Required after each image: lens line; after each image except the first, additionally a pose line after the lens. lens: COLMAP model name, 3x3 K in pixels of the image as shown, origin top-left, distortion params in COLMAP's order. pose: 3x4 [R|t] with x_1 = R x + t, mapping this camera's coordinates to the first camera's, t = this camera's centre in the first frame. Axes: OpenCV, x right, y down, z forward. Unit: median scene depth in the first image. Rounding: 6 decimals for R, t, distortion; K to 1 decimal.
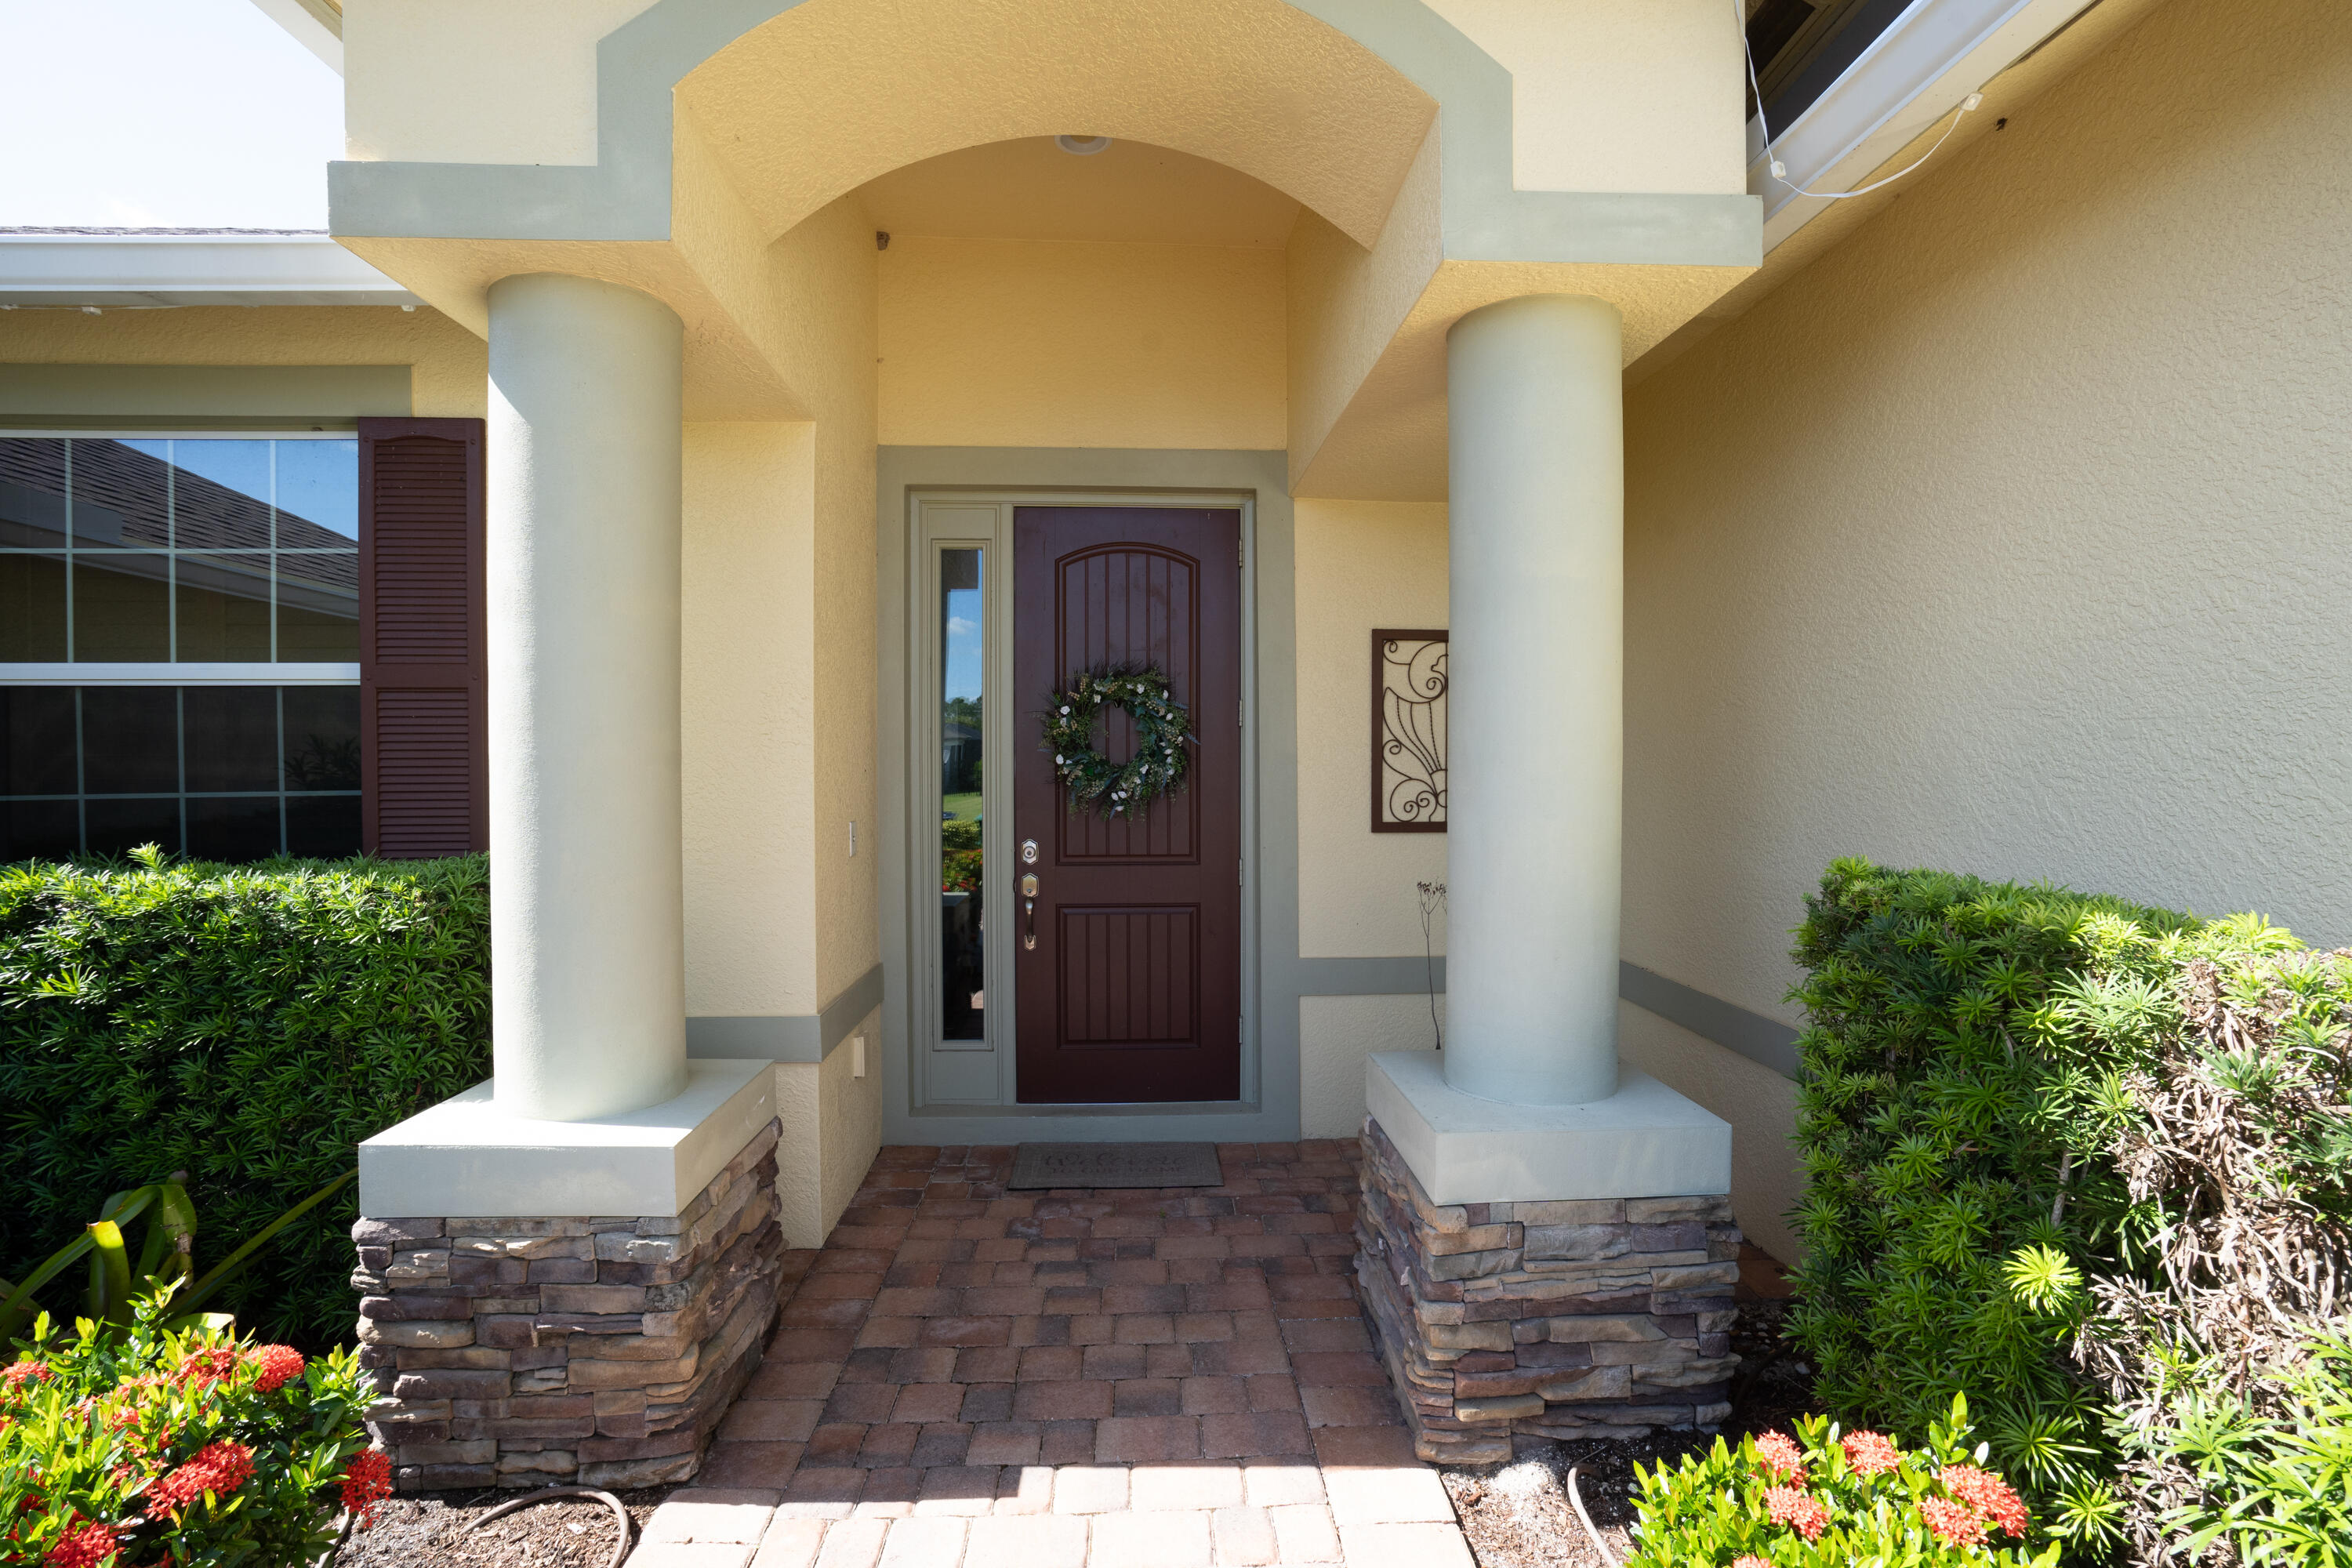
lens RADIAL K [[1071.4, 0, 1176.0], [0, 1071.4, 784.0], [0, 0, 1]] dist [-0.051400, 0.019720]
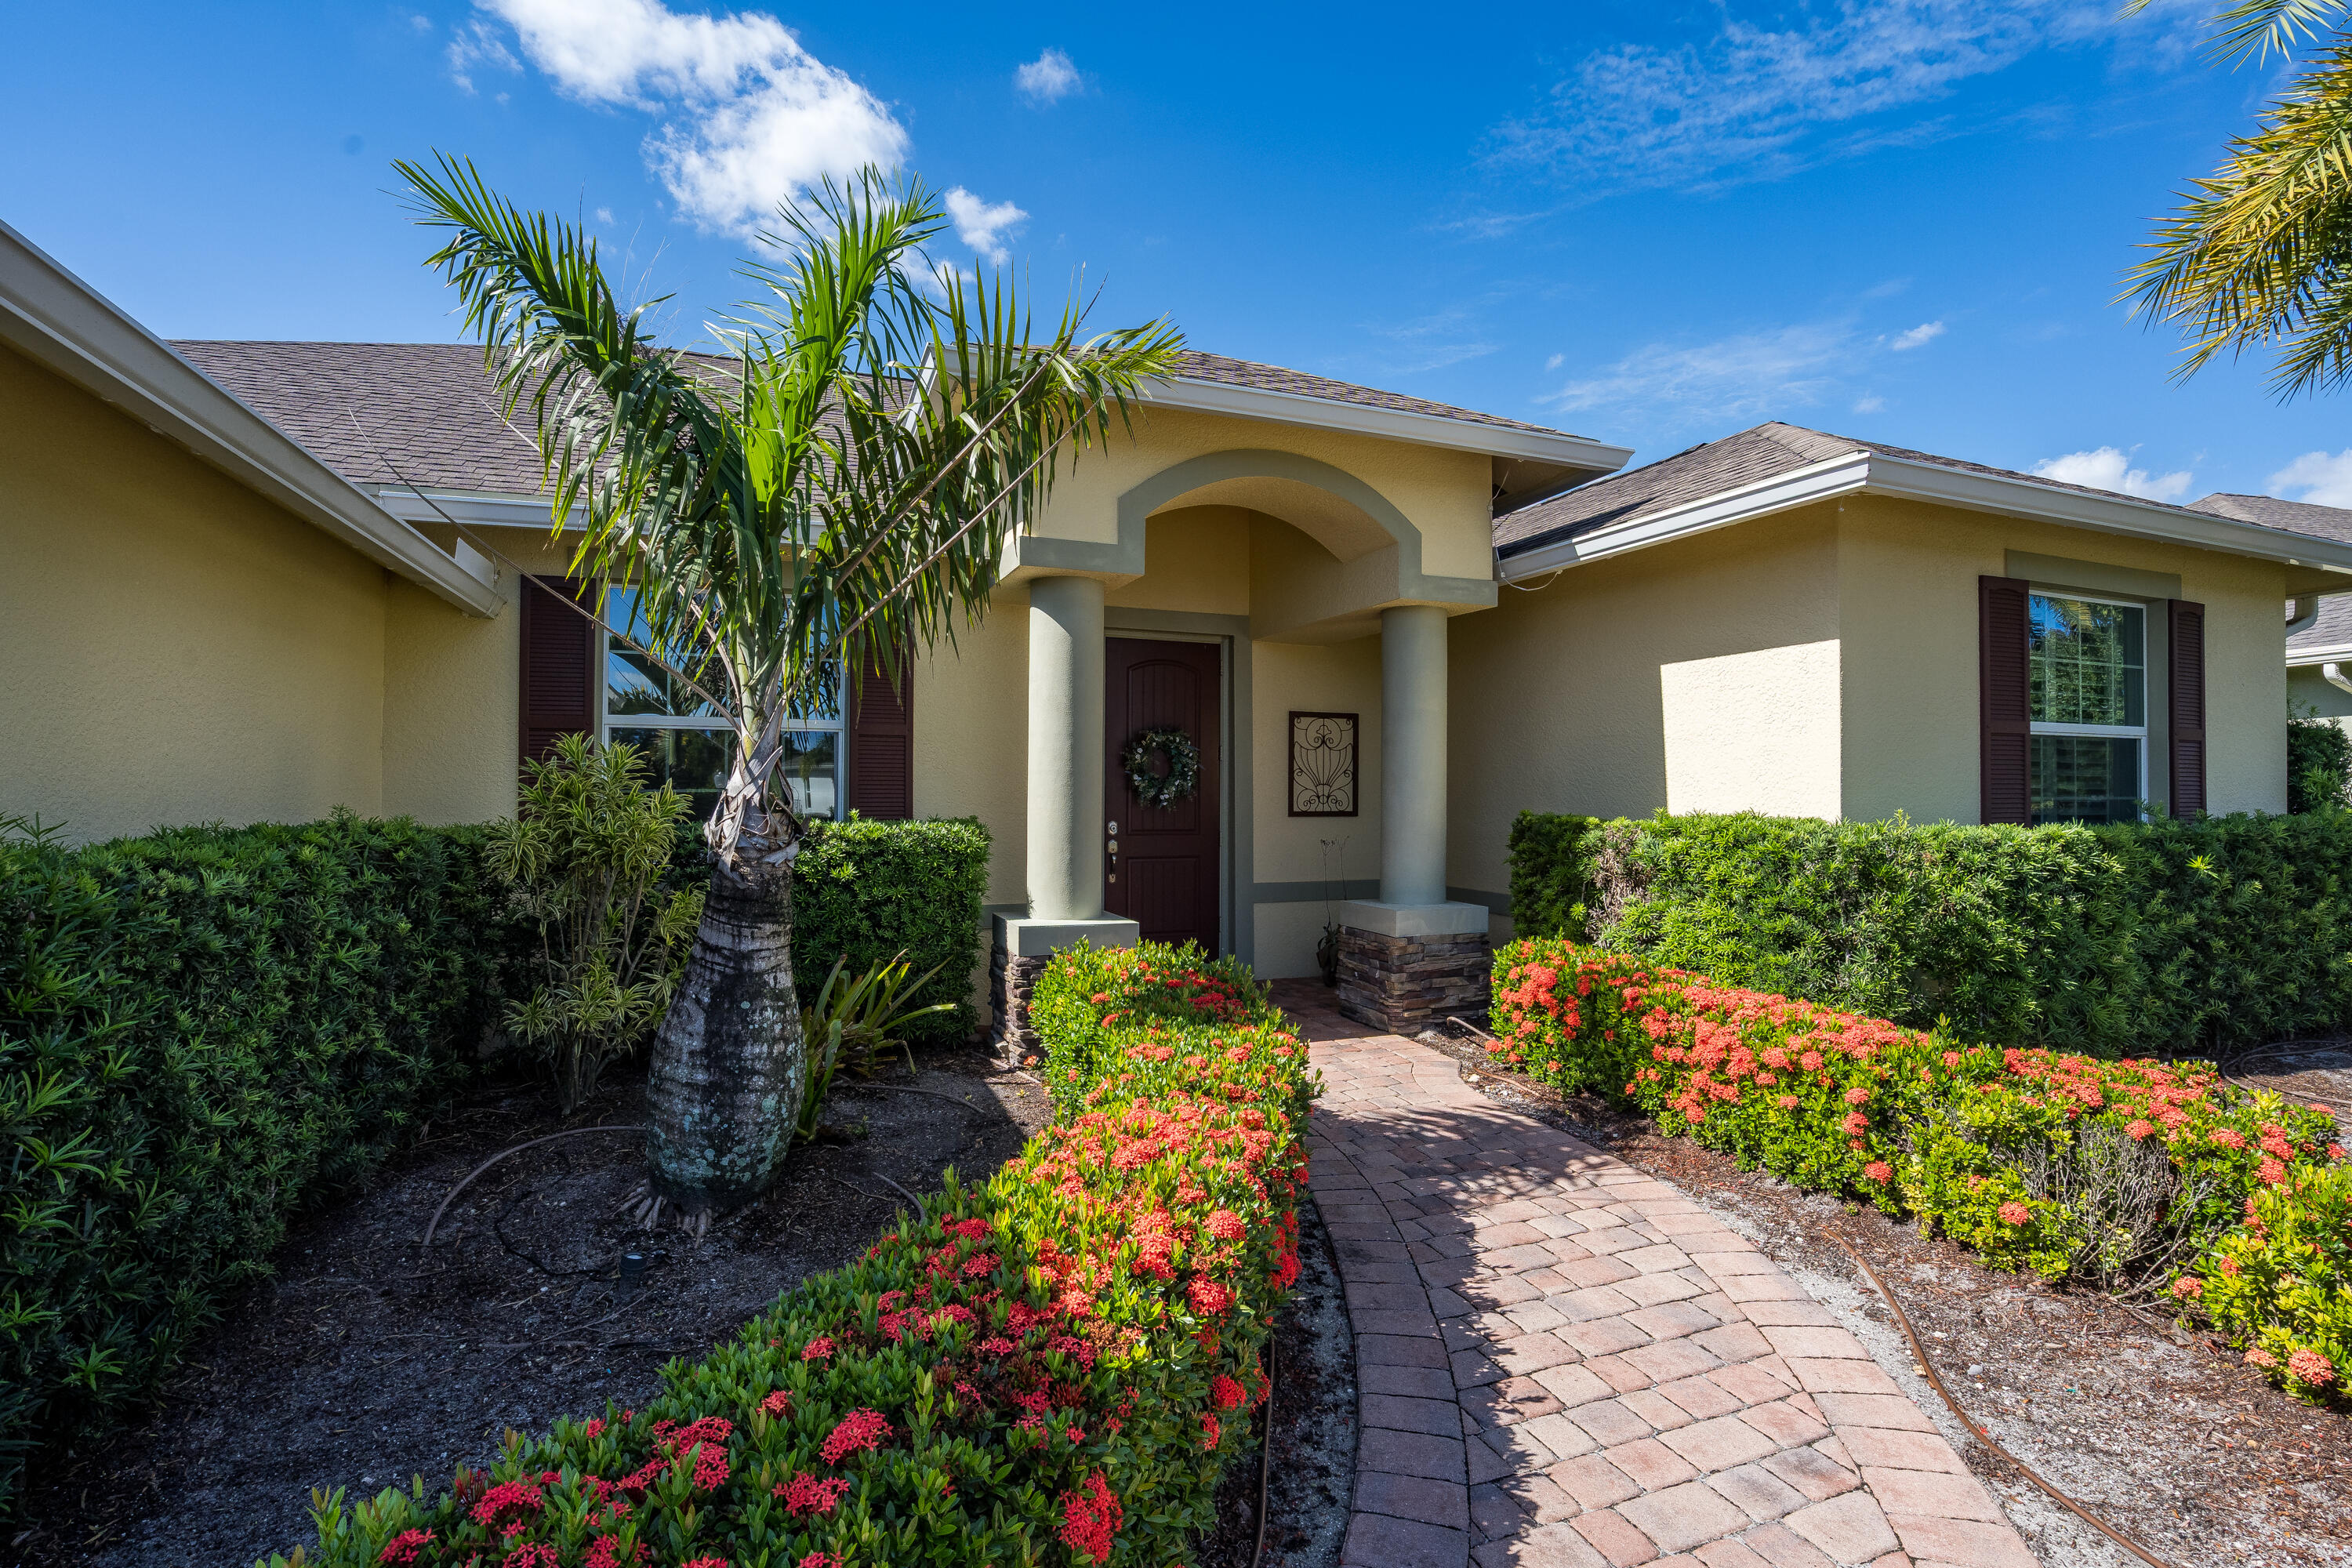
lens RADIAL K [[1106.1, 0, 1176.1], [0, 1106.1, 778.3], [0, 0, 1]] dist [-0.066572, 0.021682]
pose [[0.947613, 0.009801, 0.319271, -1.125084], [0.000534, 0.999479, -0.032265, 0.070947], [-0.319421, 0.030745, 0.947114, -1.425792]]
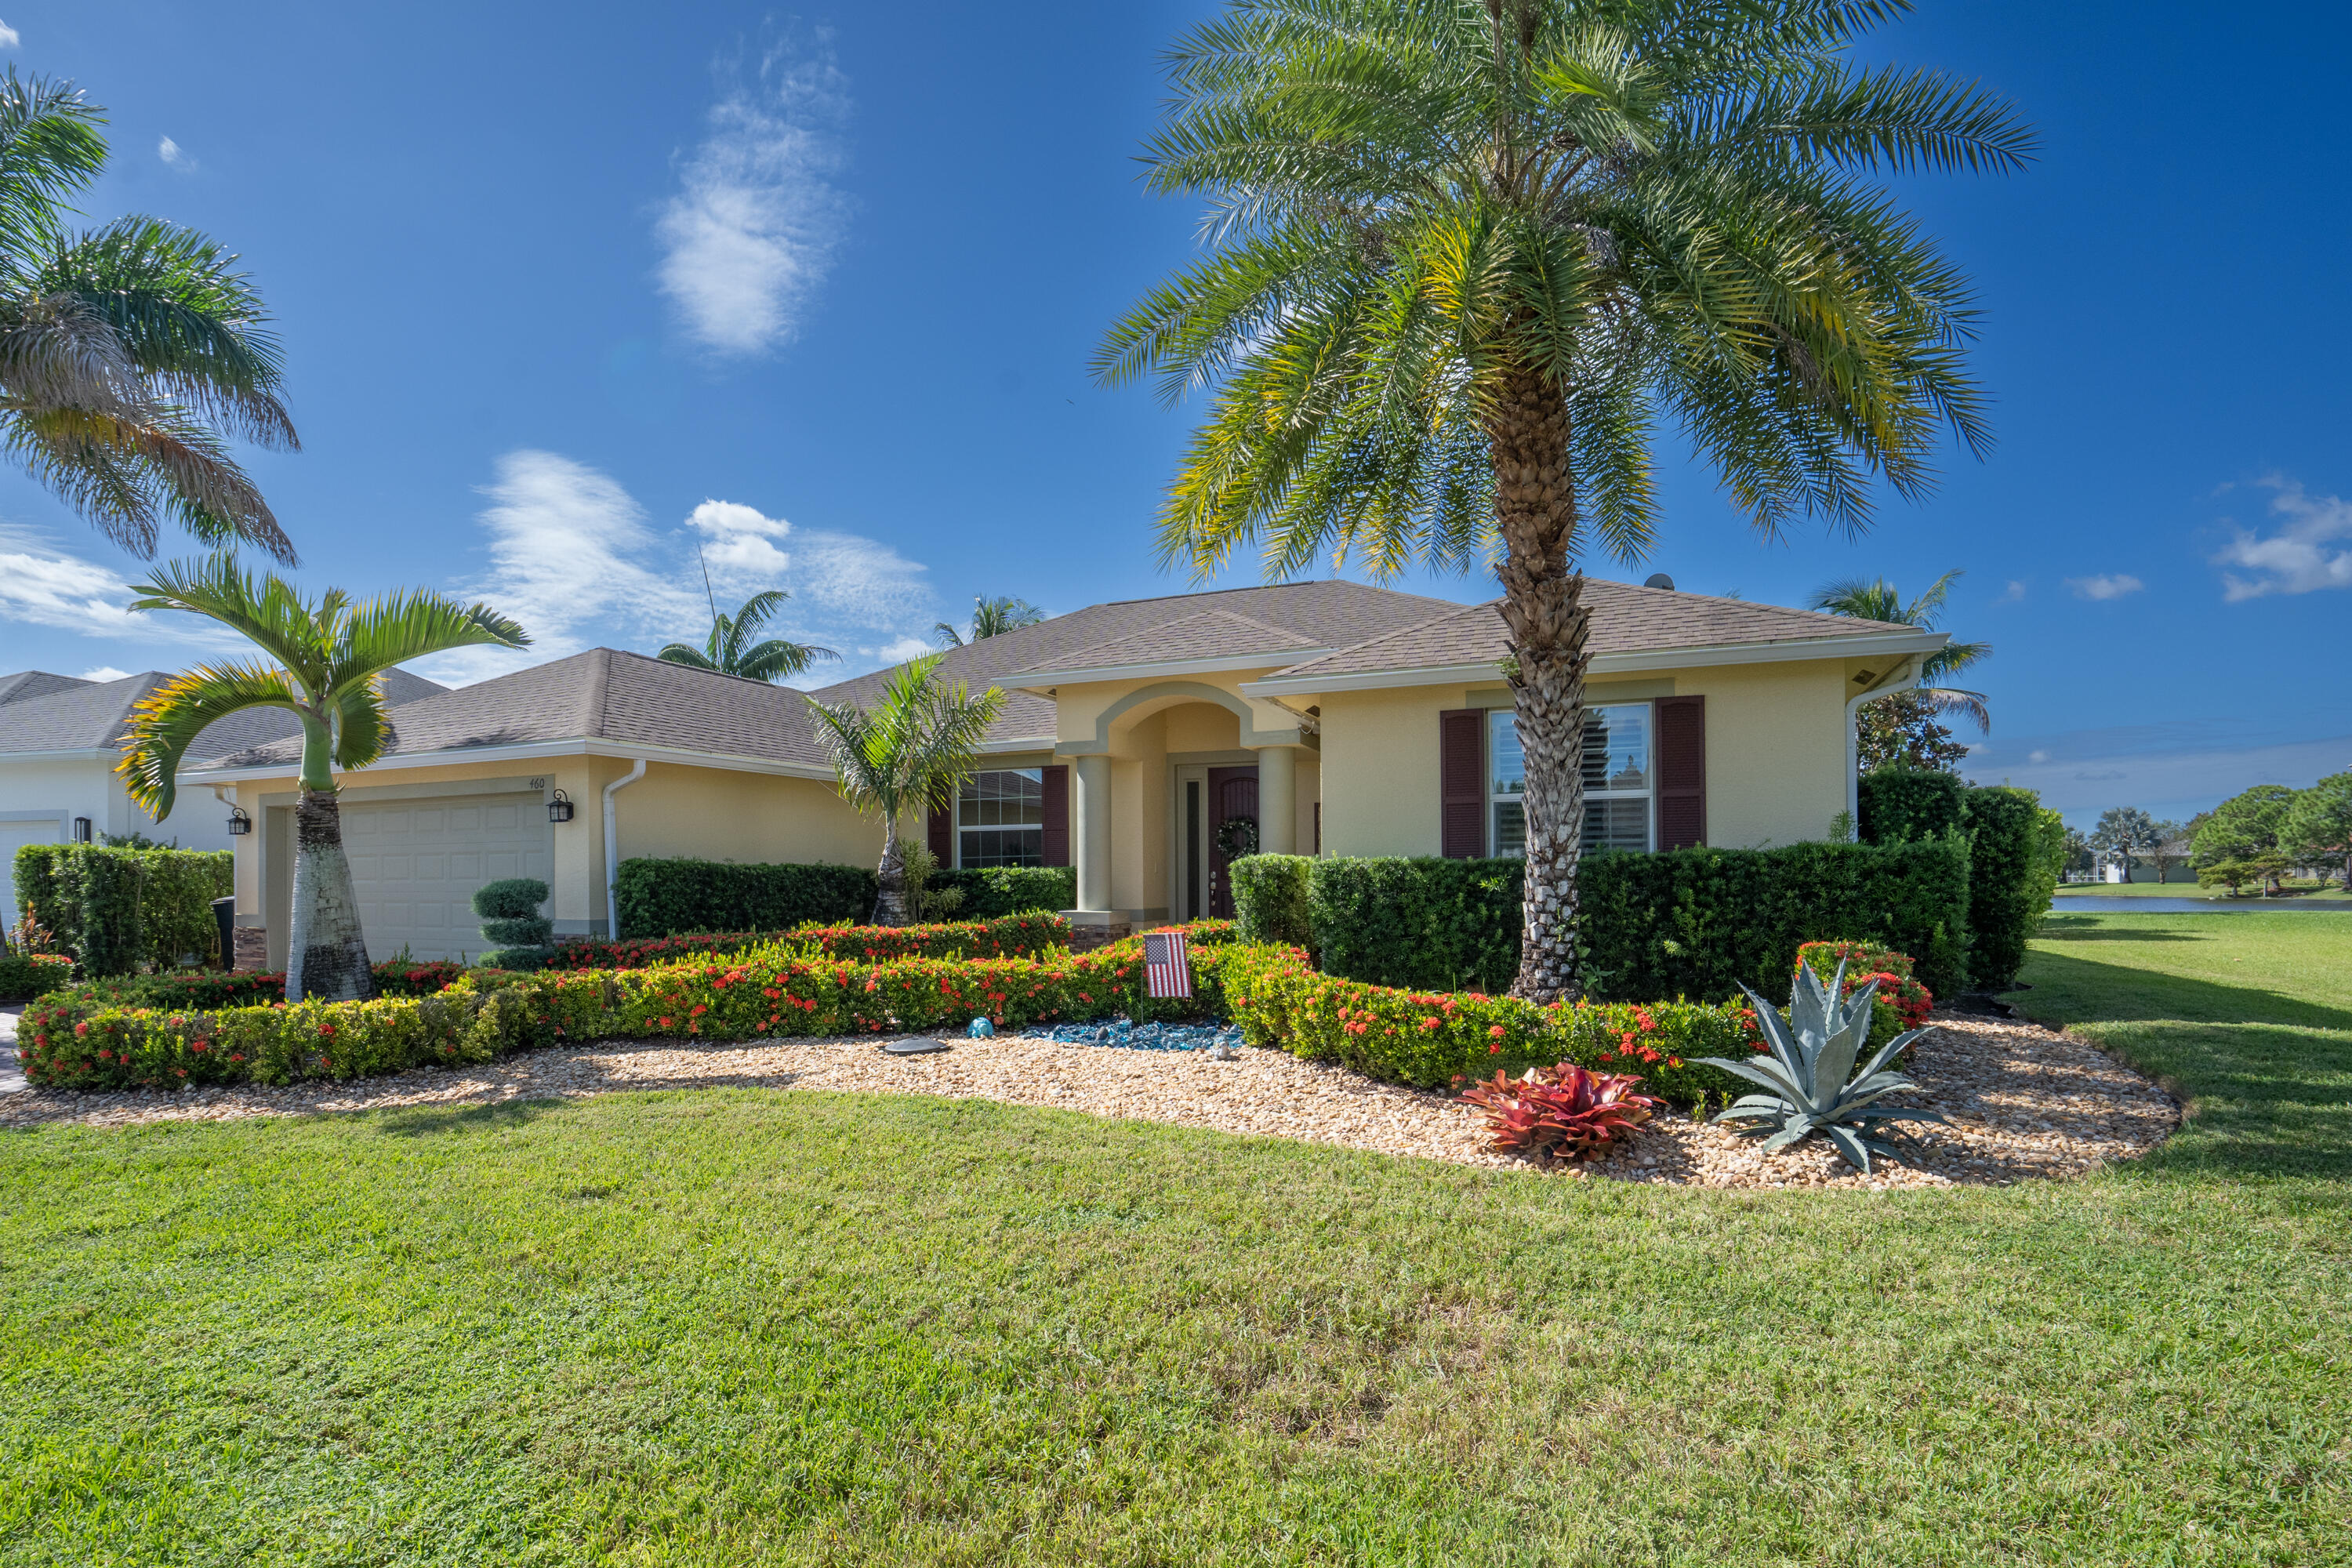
lens RADIAL K [[1203.0, 0, 1067.6], [0, 1203.0, 873.7], [0, 0, 1]] dist [-0.055266, 0.030177]
pose [[0.879499, -0.003965, -0.475885, 2.117490], [-0.007083, 0.999745, -0.021420, 0.246436], [0.475848, 0.022210, 0.879247, -4.213237]]
